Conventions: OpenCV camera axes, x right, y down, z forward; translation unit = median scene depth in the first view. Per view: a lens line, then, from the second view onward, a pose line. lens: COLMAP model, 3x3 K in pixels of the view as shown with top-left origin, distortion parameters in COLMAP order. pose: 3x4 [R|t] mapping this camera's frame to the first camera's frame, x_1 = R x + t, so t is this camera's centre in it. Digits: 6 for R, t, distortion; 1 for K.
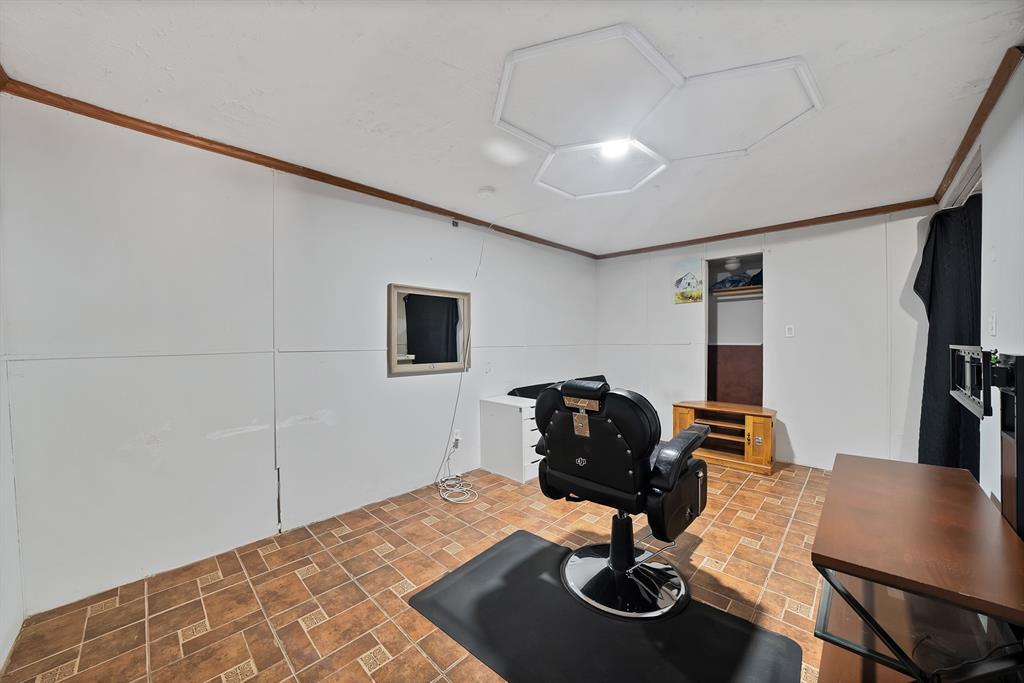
lens RADIAL K [[370.6, 0, 510.1], [0, 370.6, 345.2], [0, 0, 1]] dist [-0.020056, 0.000333]
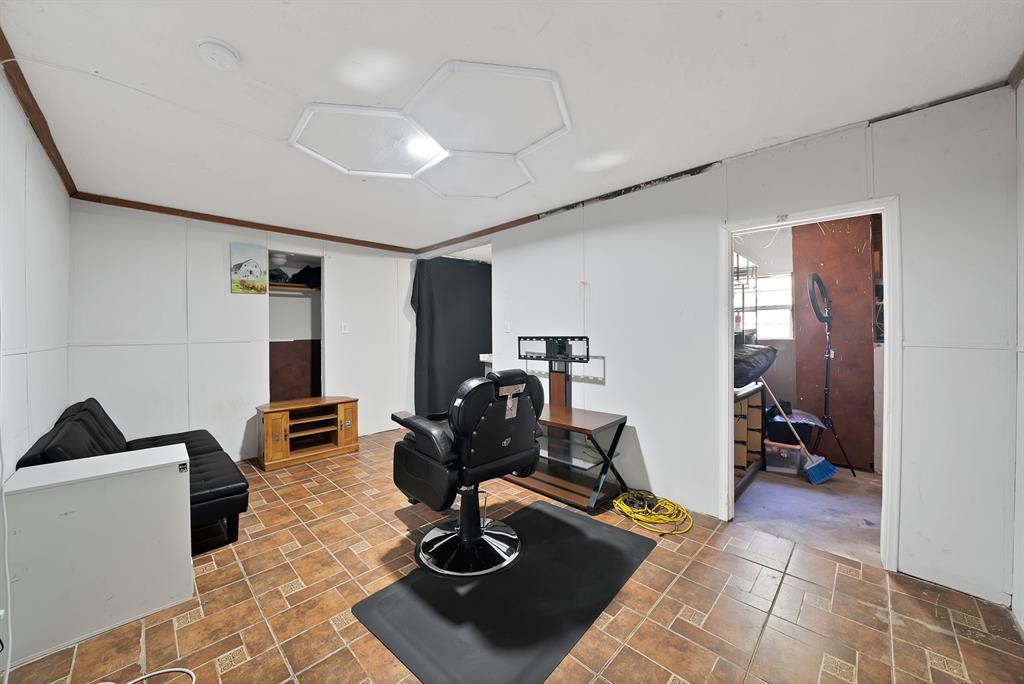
lens RADIAL K [[370.6, 0, 510.0], [0, 370.6, 332.6], [0, 0, 1]] dist [-0.020056, 0.000333]
pose [[0.003680, 0.007132, 0.999968, -0.460443], [0.020594, 0.999762, -0.007206, -0.005800], [-0.999781, 0.020620, 0.003532, 0.477936]]
